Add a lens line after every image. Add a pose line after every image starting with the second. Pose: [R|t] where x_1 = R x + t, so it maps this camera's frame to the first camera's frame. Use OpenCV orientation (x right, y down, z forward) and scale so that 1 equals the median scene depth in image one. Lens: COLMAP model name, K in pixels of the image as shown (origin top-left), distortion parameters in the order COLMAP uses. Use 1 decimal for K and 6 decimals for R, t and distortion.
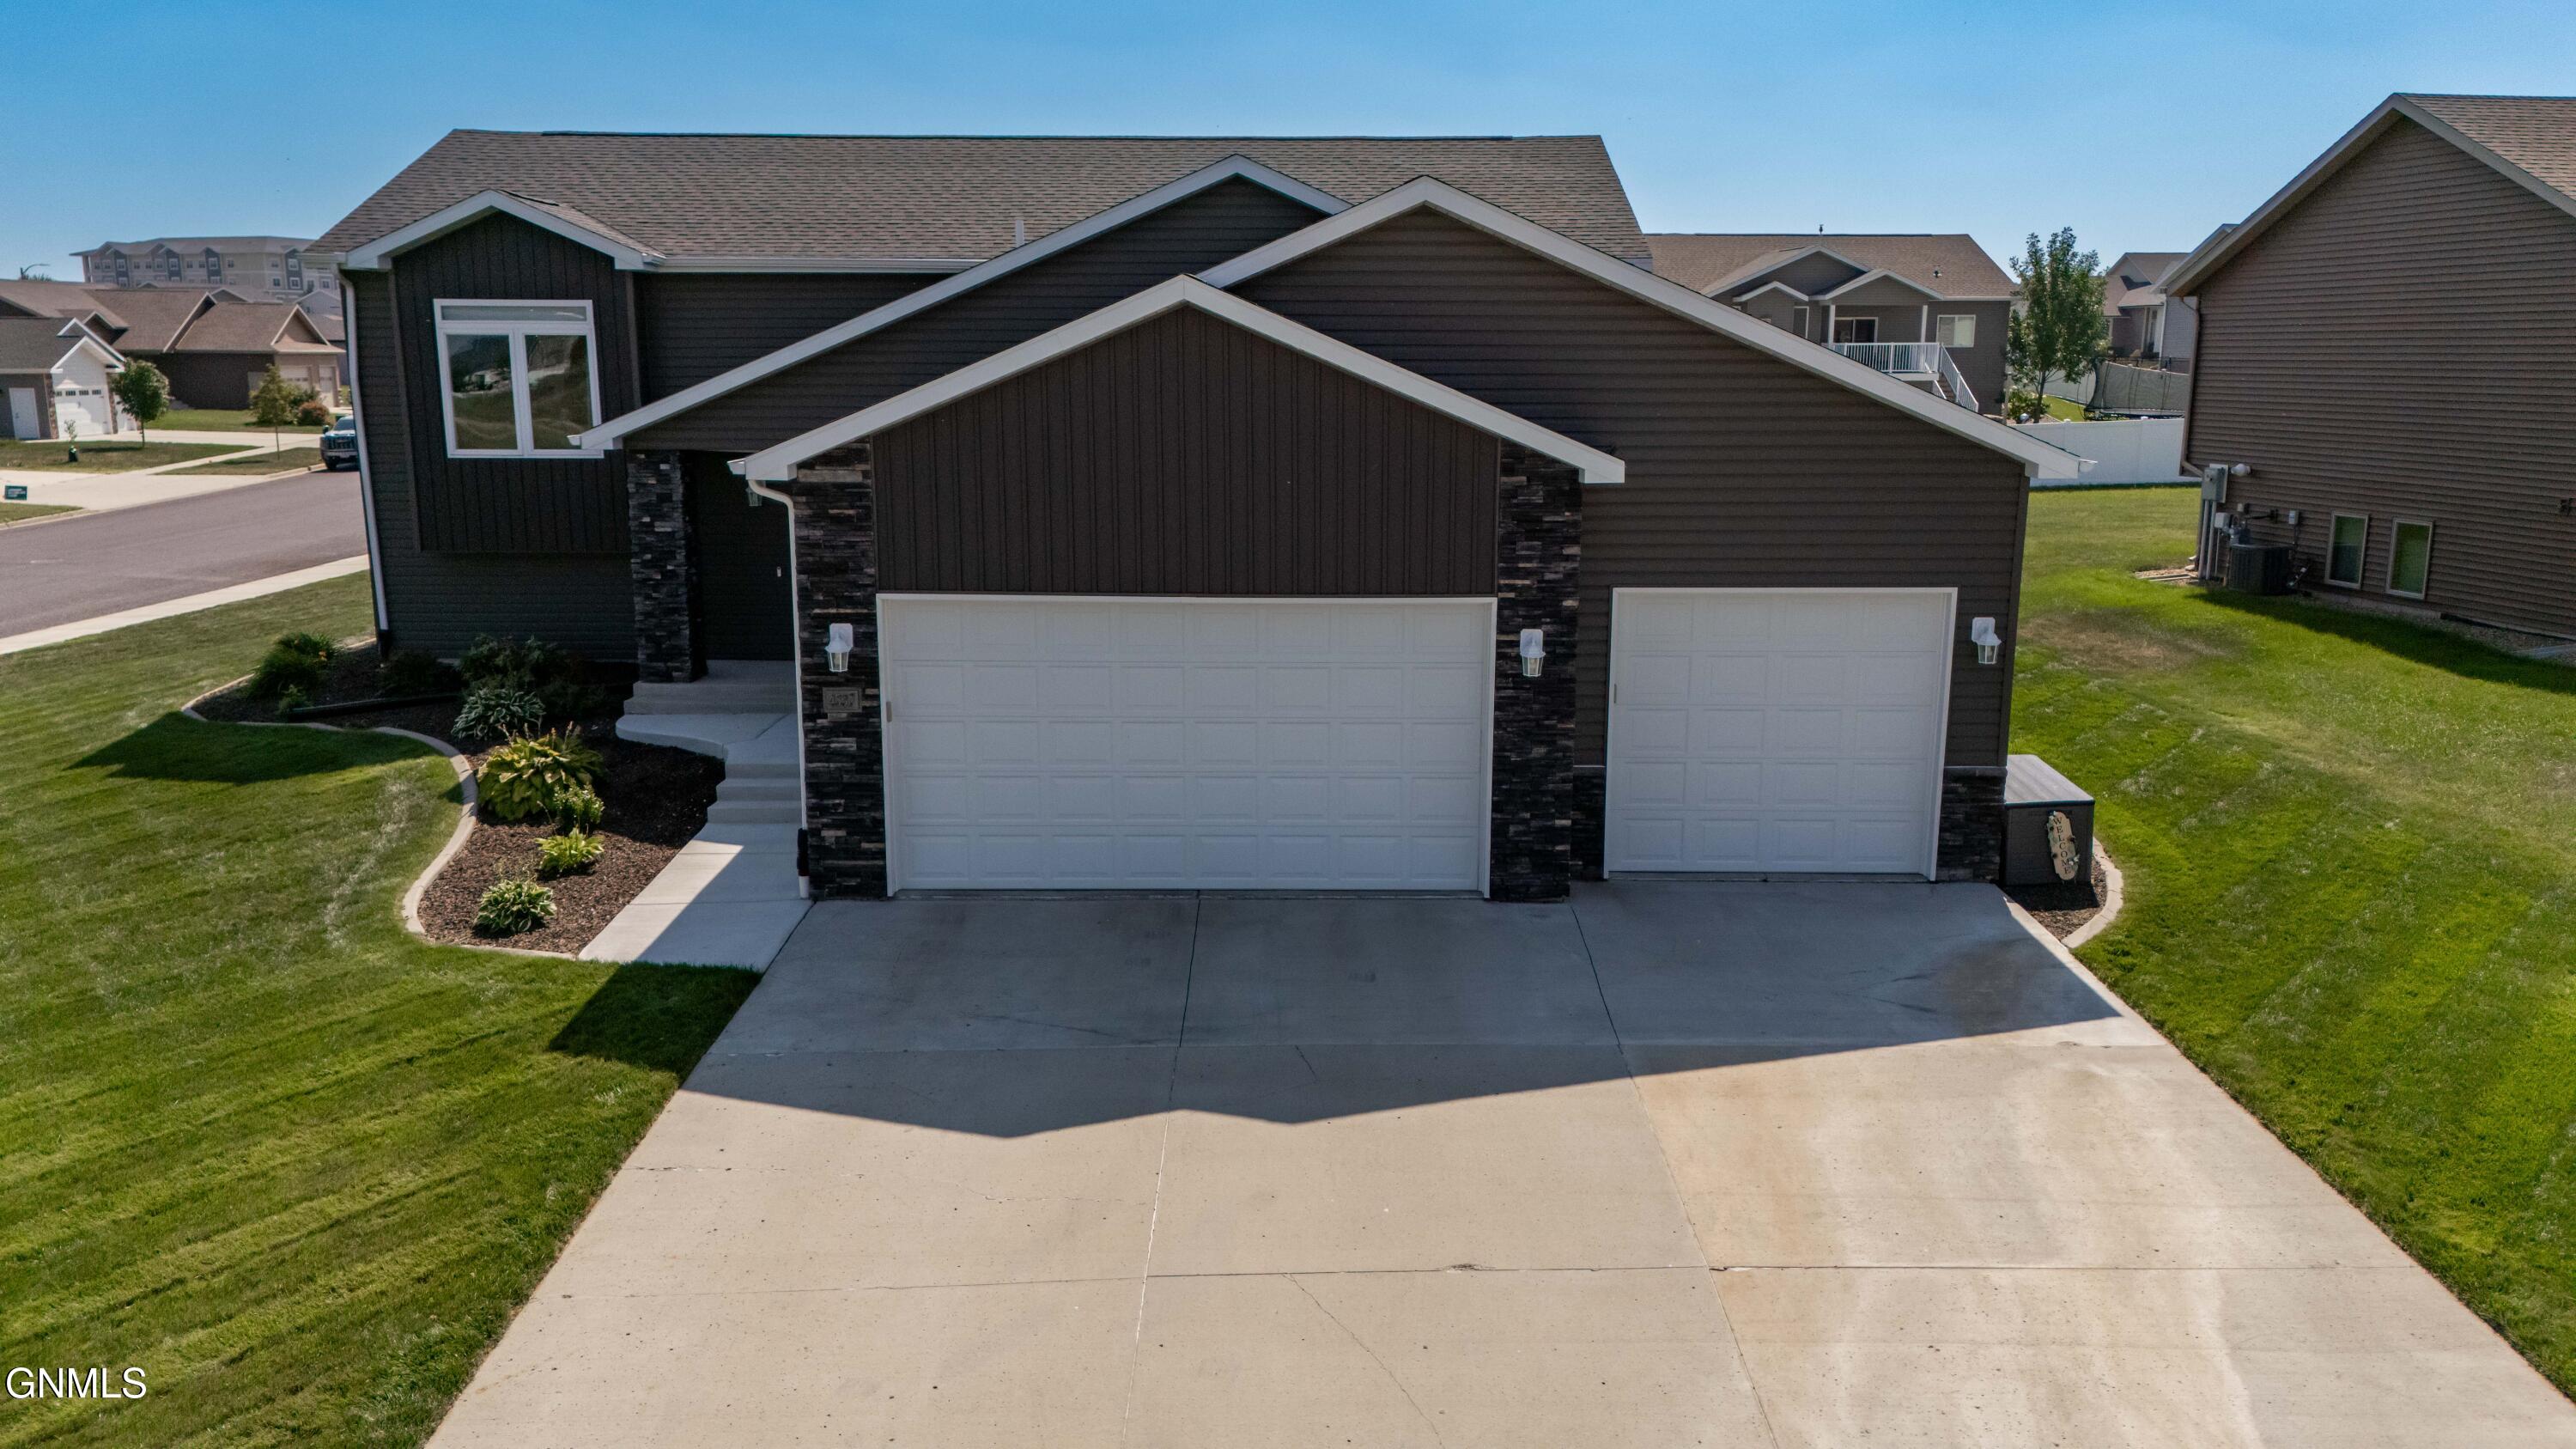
lens RADIAL K [[1884.0, 0, 1298.3], [0, 1884.0, 733.9], [0, 0, 1]] dist [0.078855, -0.082614]
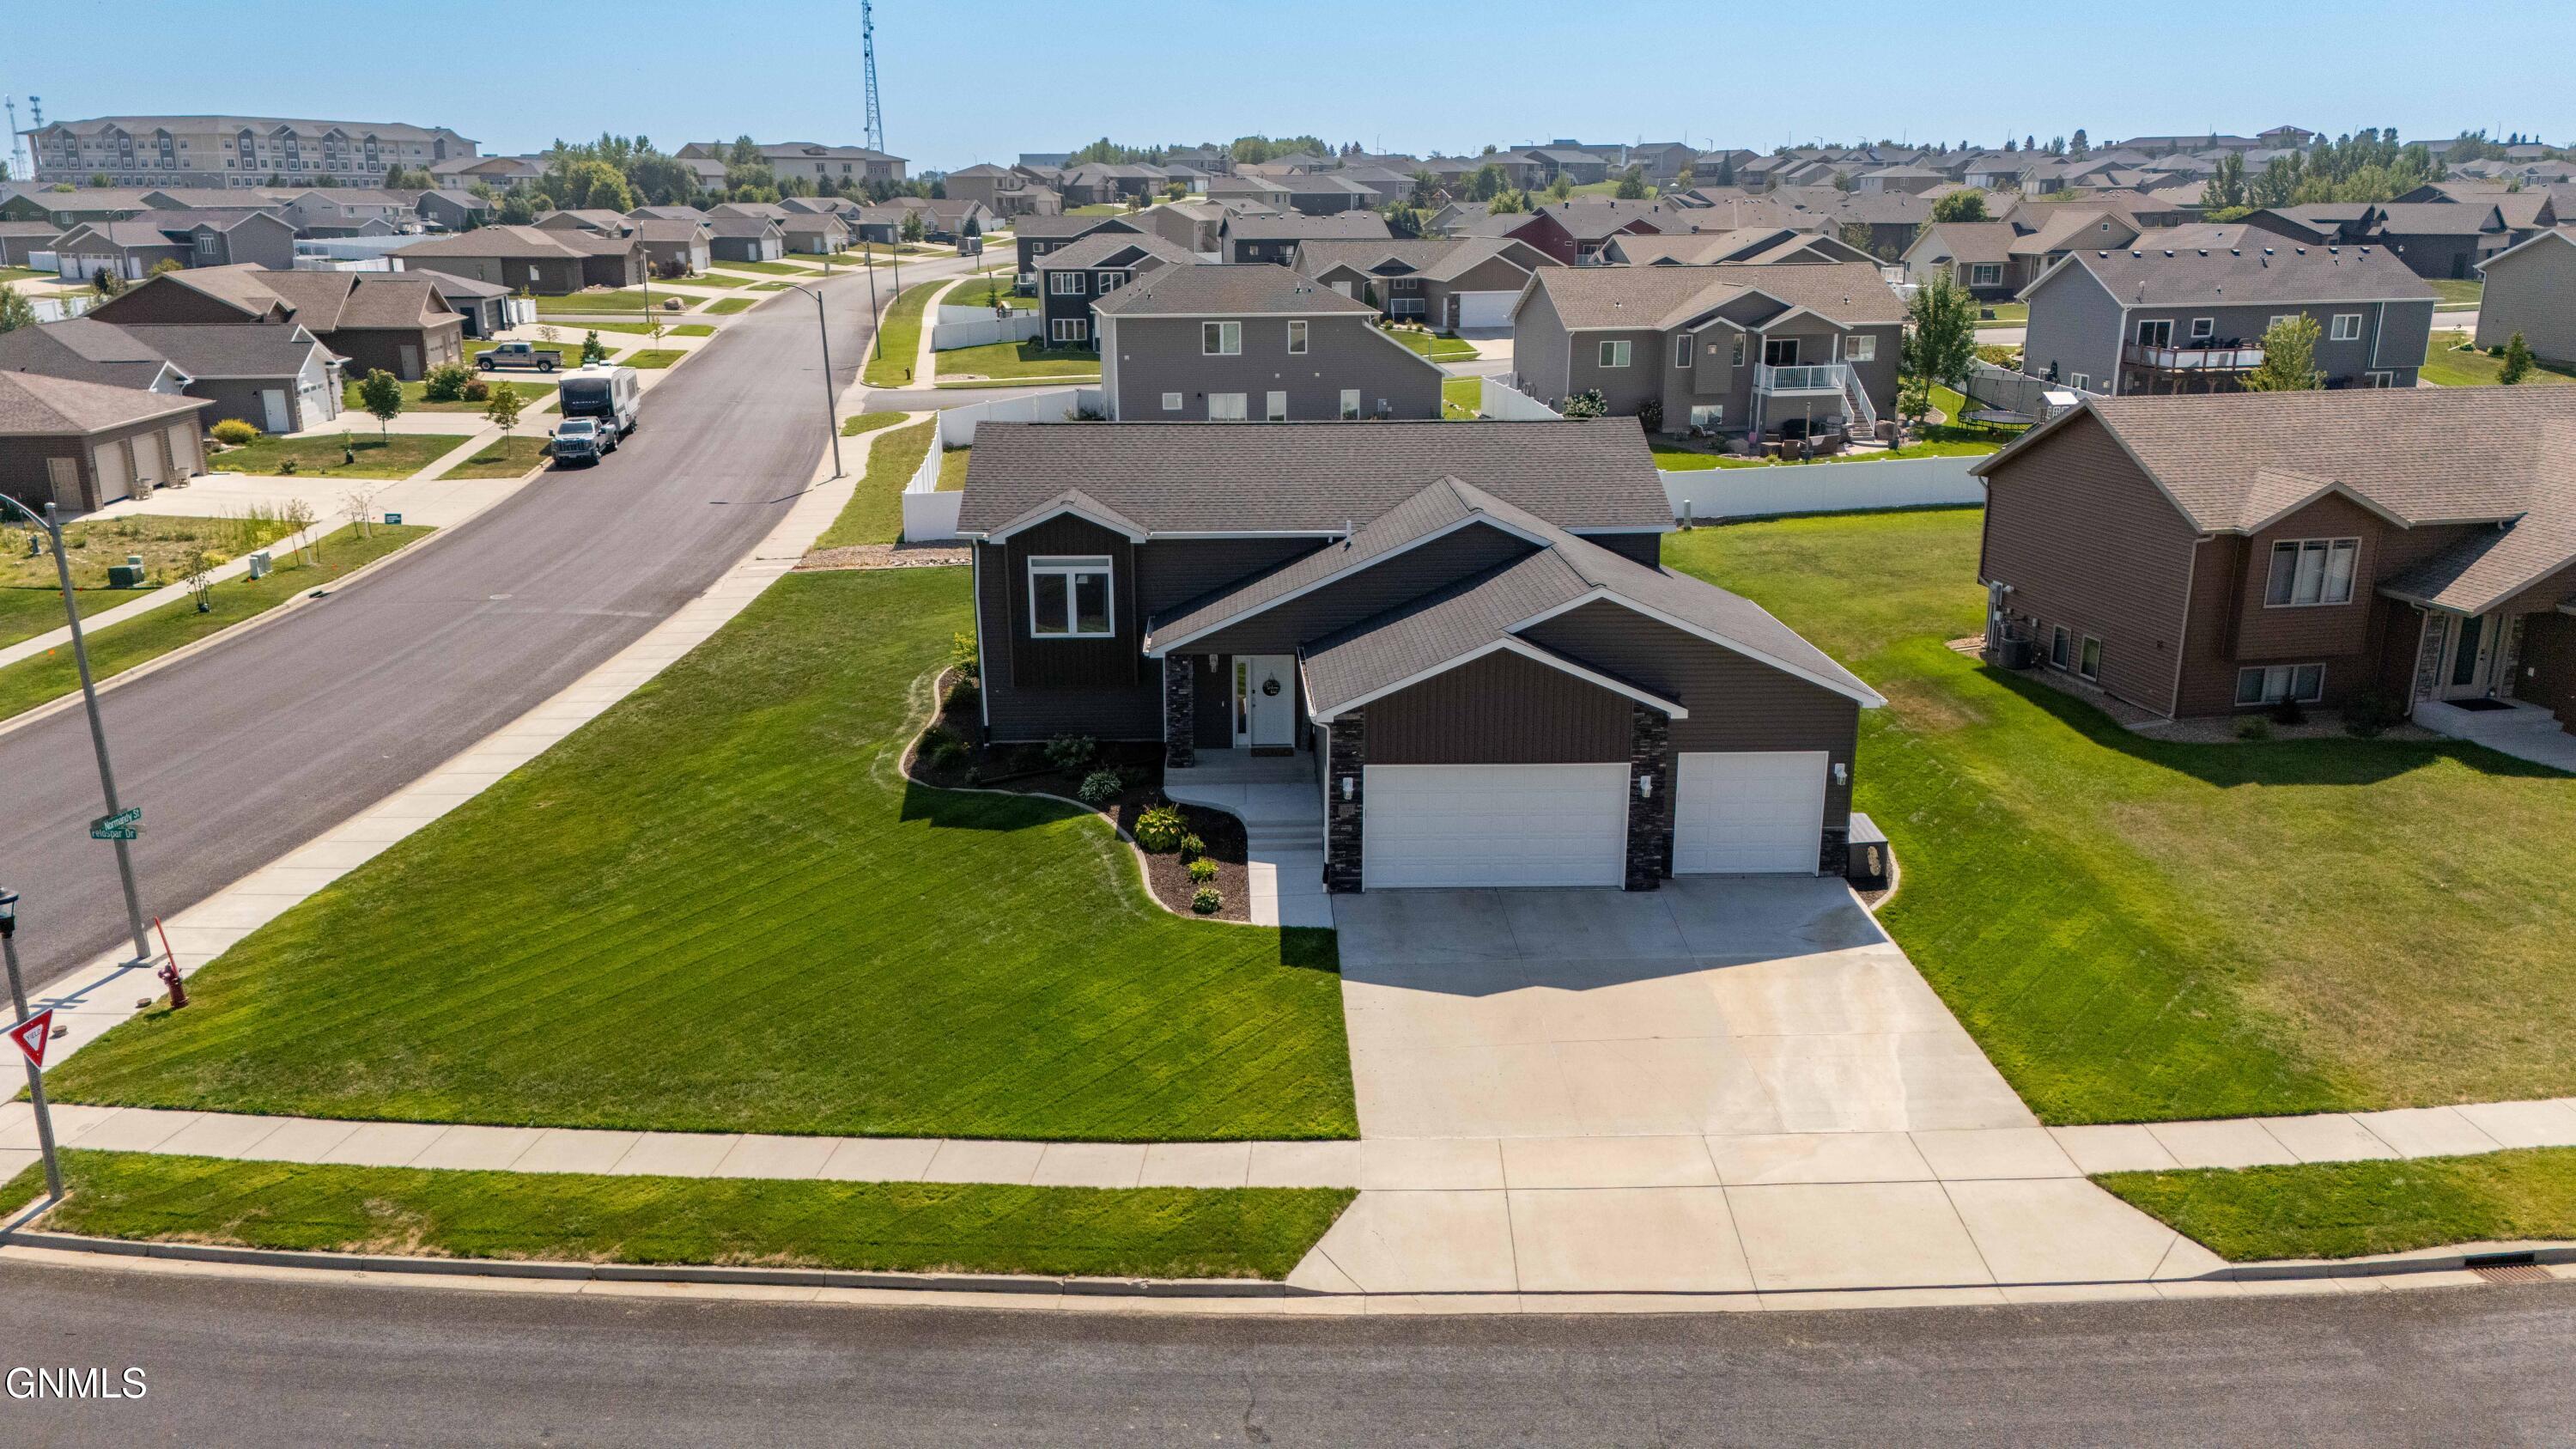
lens RADIAL K [[1890.0, 0, 1288.0], [0, 1890.0, 724.5], [0, 0, 1]] dist [0.082843, -0.088525]
pose [[0.999323, -0.013791, 0.034121, -0.378906], [0.011155, 0.997026, 0.076252, -0.289514], [-0.035071, -0.075820, 0.996505, -1.249165]]
